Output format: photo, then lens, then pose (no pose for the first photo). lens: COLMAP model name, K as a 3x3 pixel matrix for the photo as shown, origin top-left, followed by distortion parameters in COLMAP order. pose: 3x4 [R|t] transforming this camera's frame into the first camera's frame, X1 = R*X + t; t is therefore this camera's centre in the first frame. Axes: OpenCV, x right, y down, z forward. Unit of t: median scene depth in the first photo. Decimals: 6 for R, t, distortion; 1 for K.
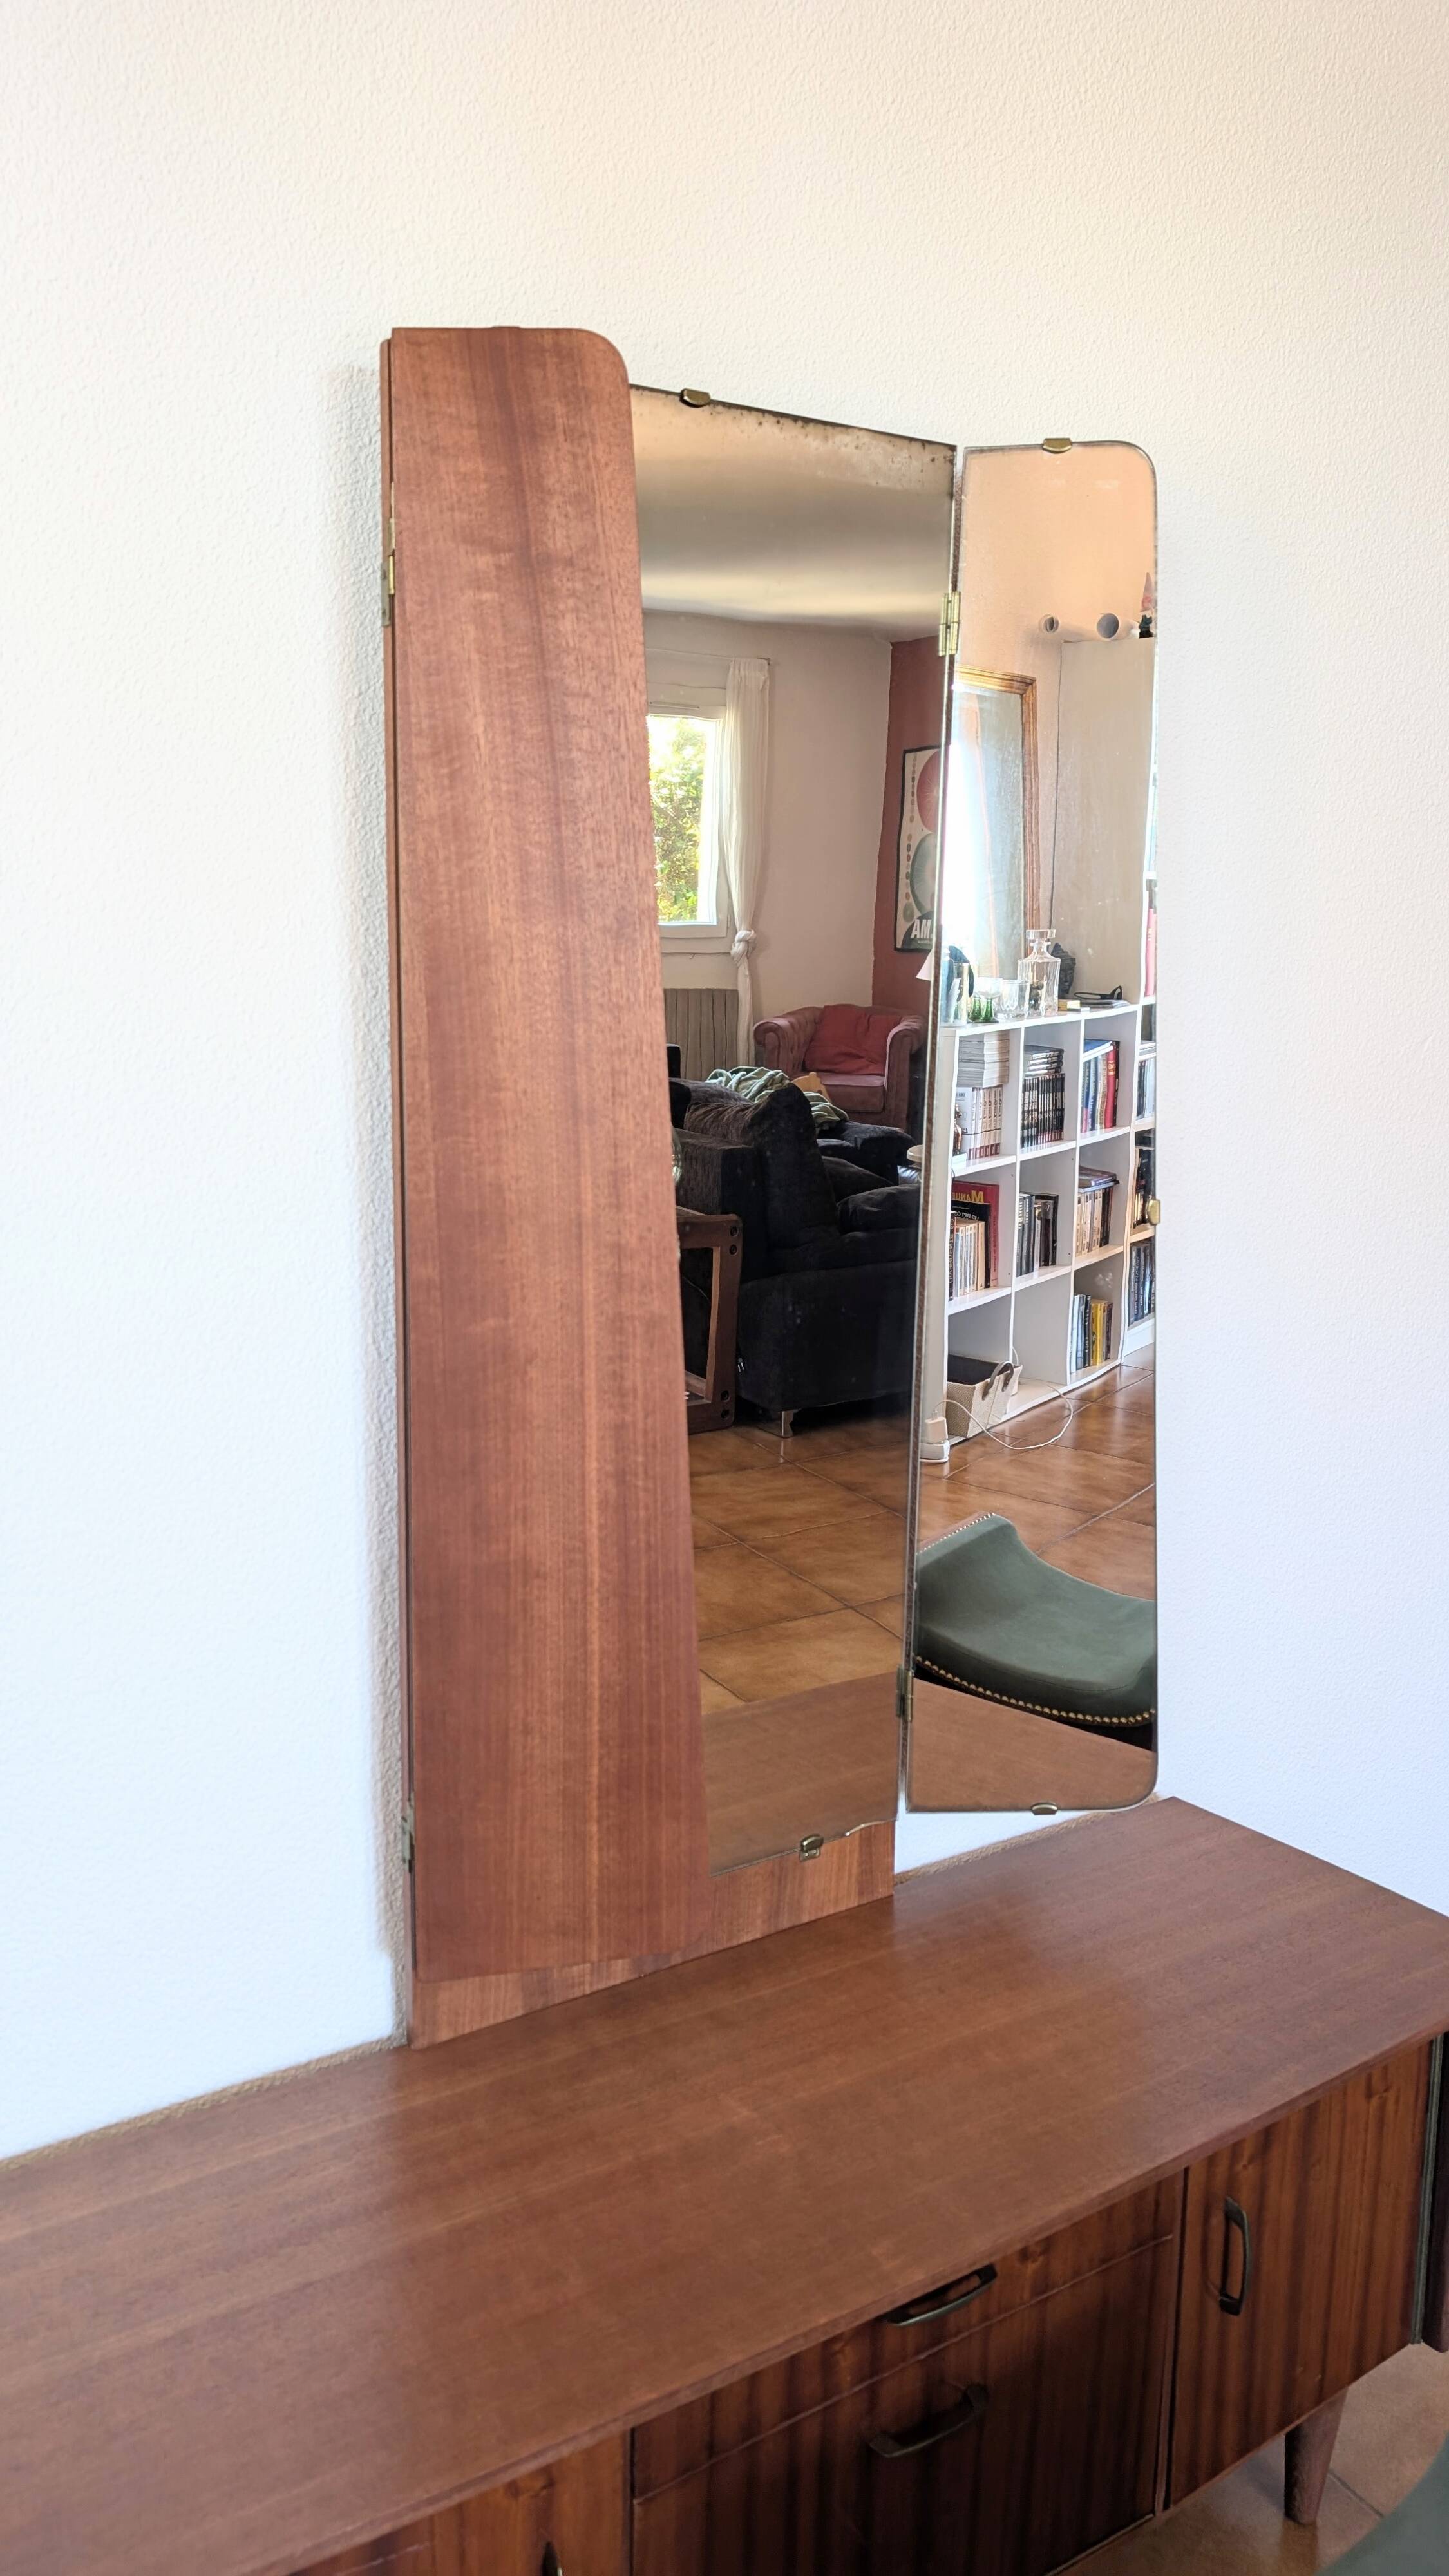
lens RADIAL K [[1888.2, 0, 738.0], [0, 1888.2, 1273.1], [0, 0, 1]] dist [0.024689, -0.029410]
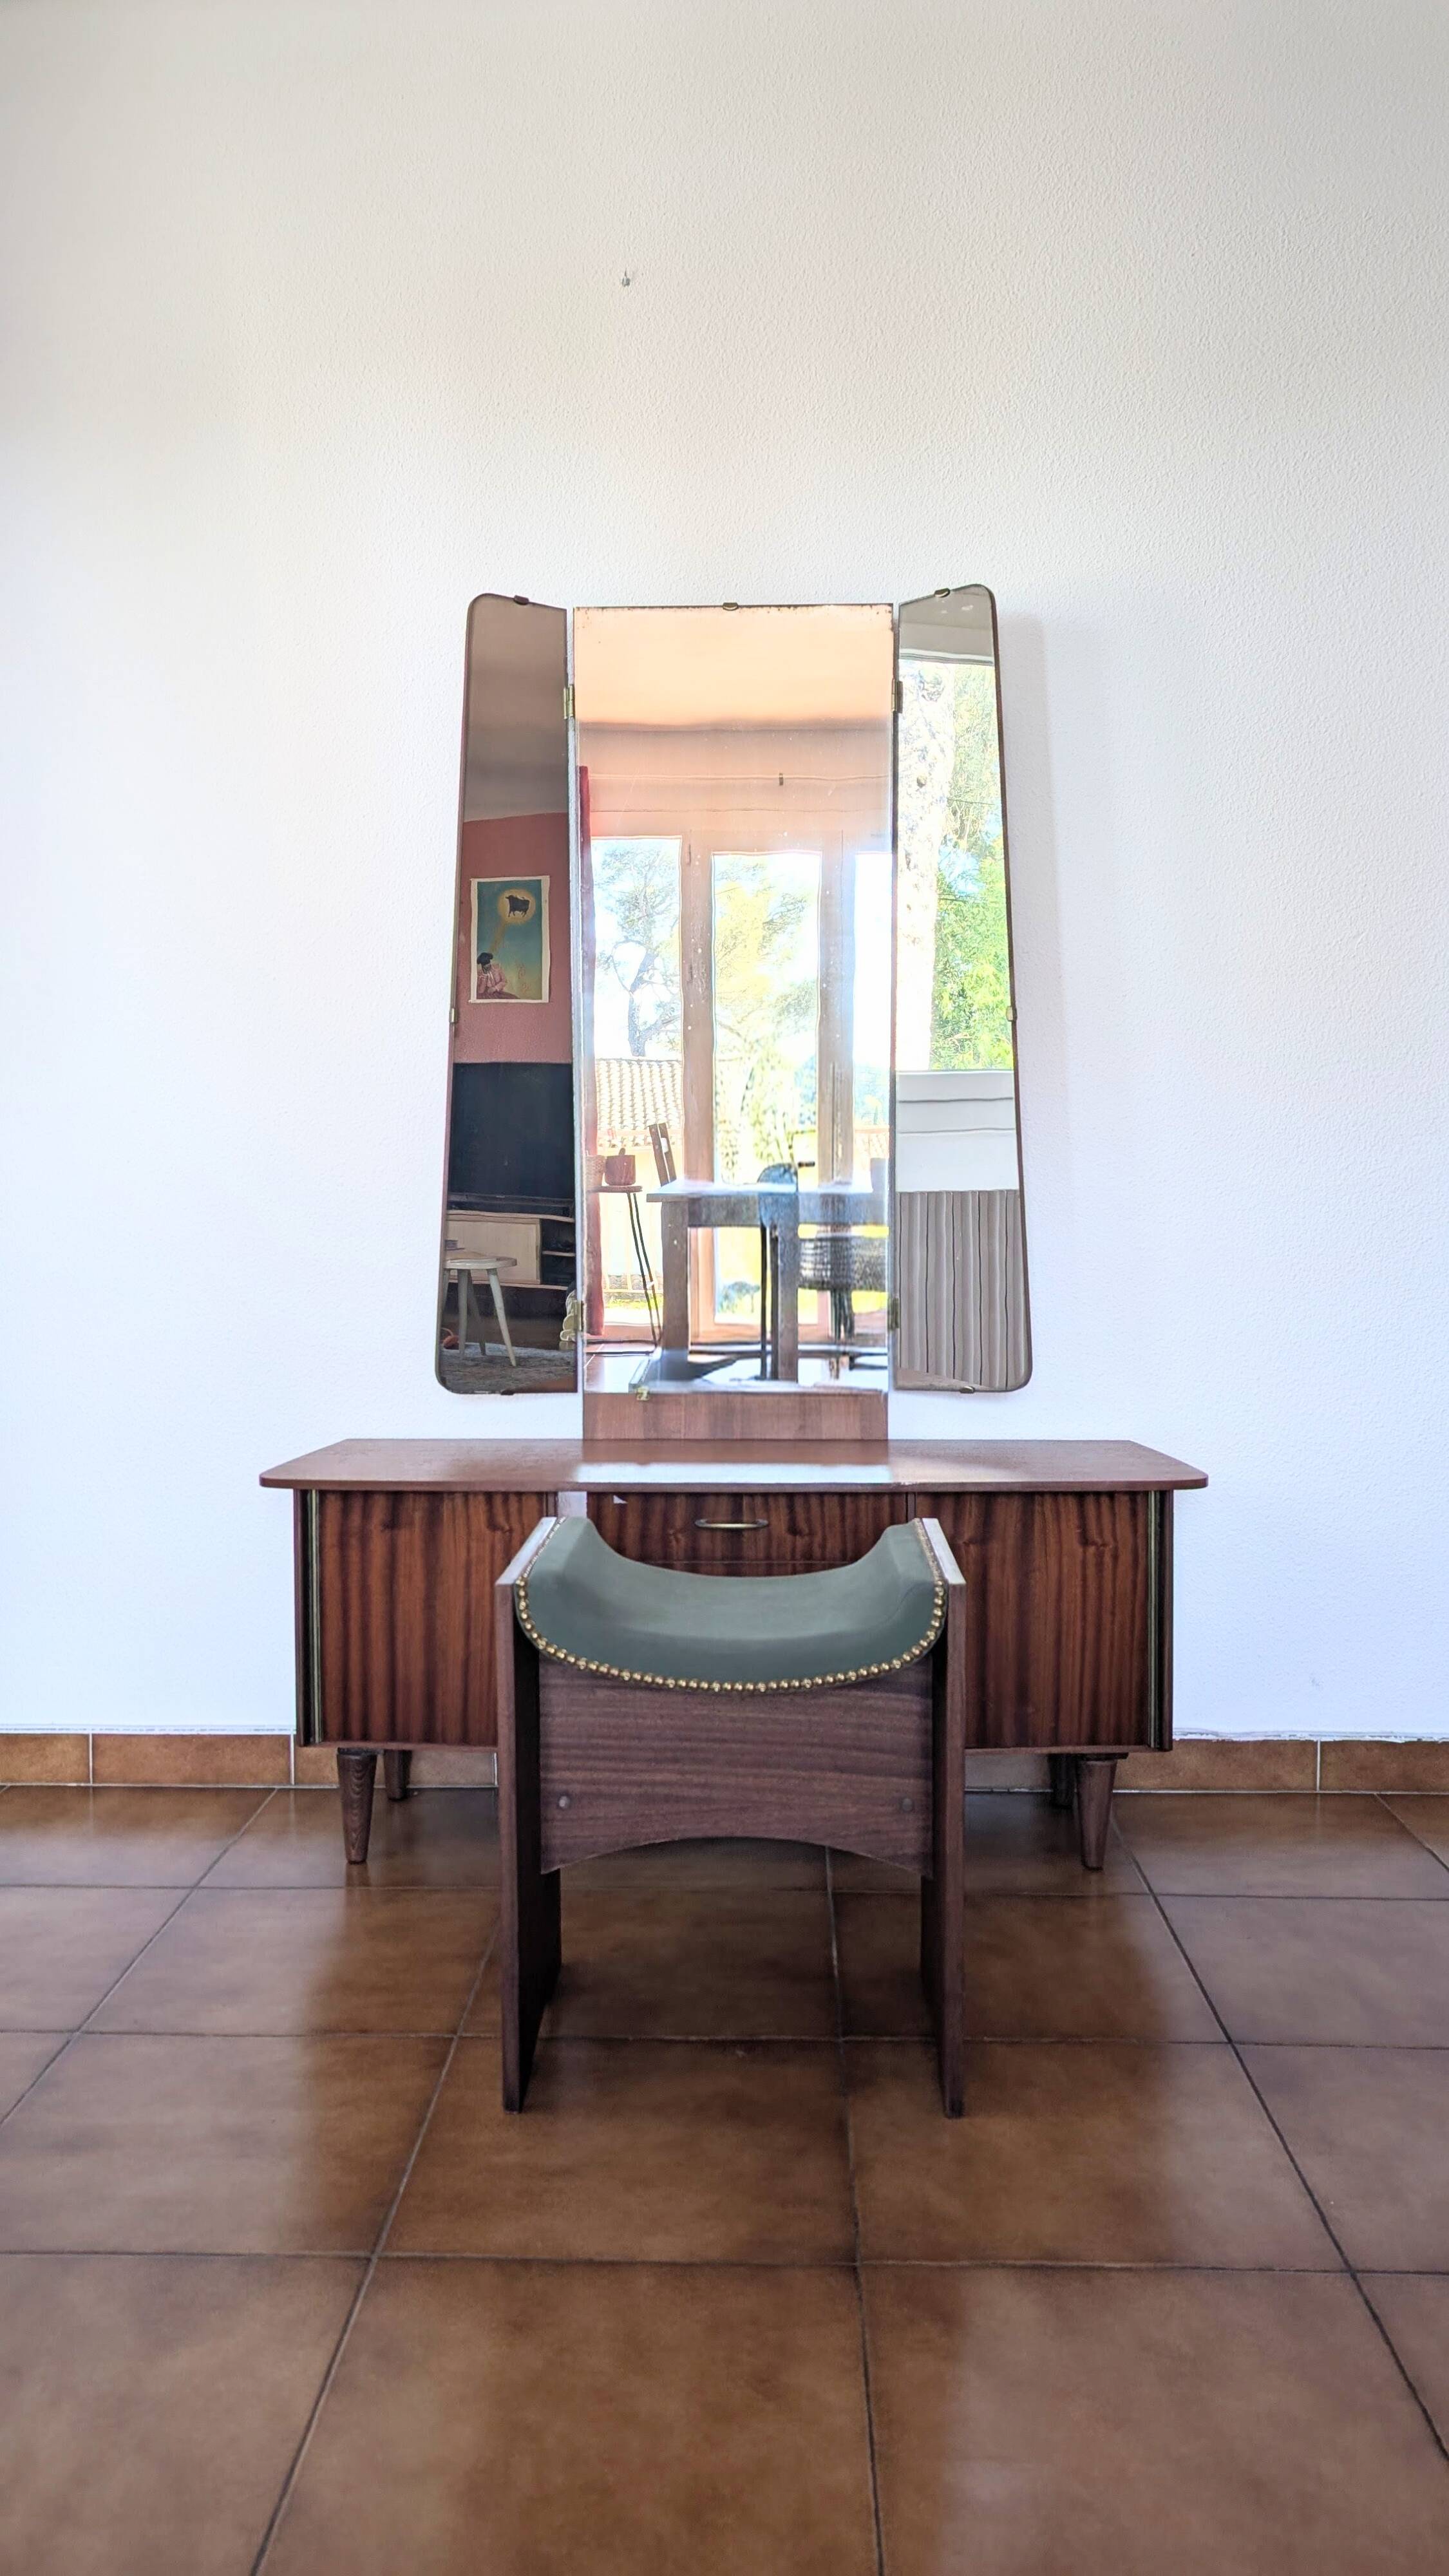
lens RADIAL K [[1888.2, 0, 732.2], [0, 1888.2, 1279.1], [0, 0, 1]] dist [0.024689, -0.029410]
pose [[0.829815, 0.013238, -0.557882, 0.311200], [-0.085781, 0.990862, -0.104082, 0.129817], [0.551406, 0.134225, 0.823368, -0.162015]]
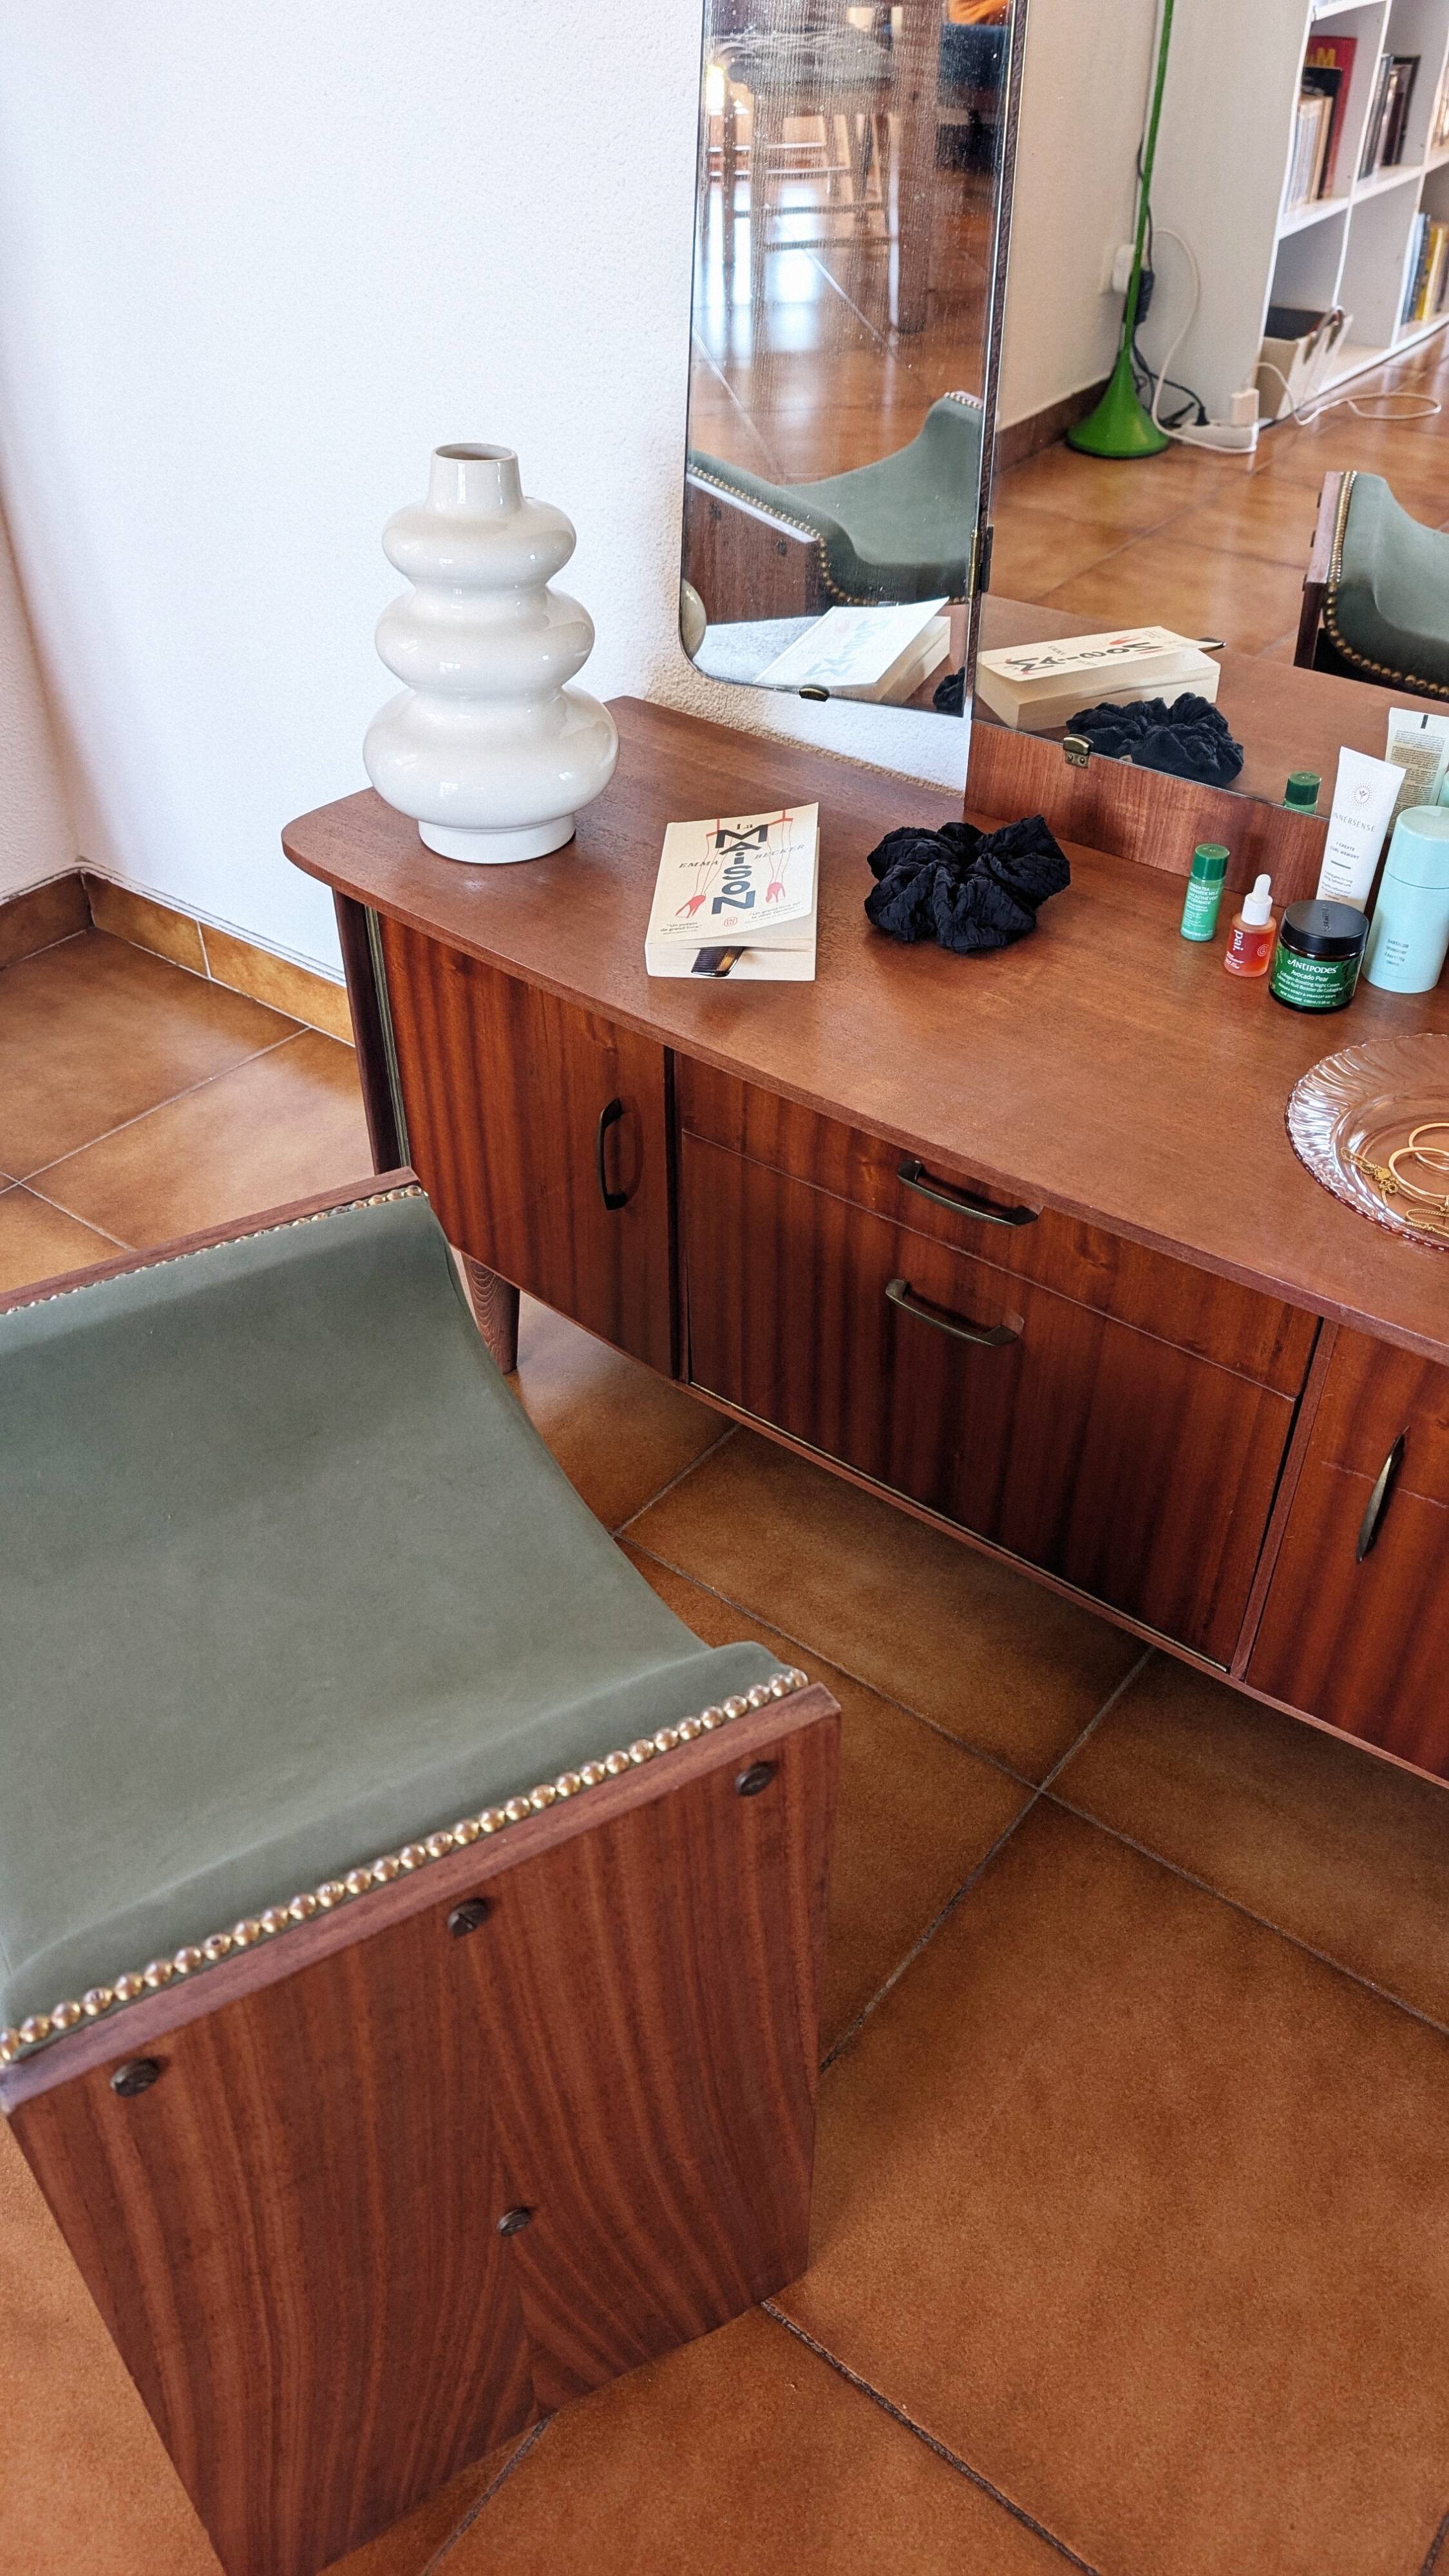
lens RADIAL K [[1888.2, 0, 701.3], [0, 1888.2, 1298.6], [0, 0, 1]] dist [0.024689, -0.029410]
pose [[0.324942, 0.584844, -0.743216, 0.205749], [-0.156733, 0.808296, 0.567532, 0.020932], [0.932656, -0.067929, 0.354313, 0.146761]]
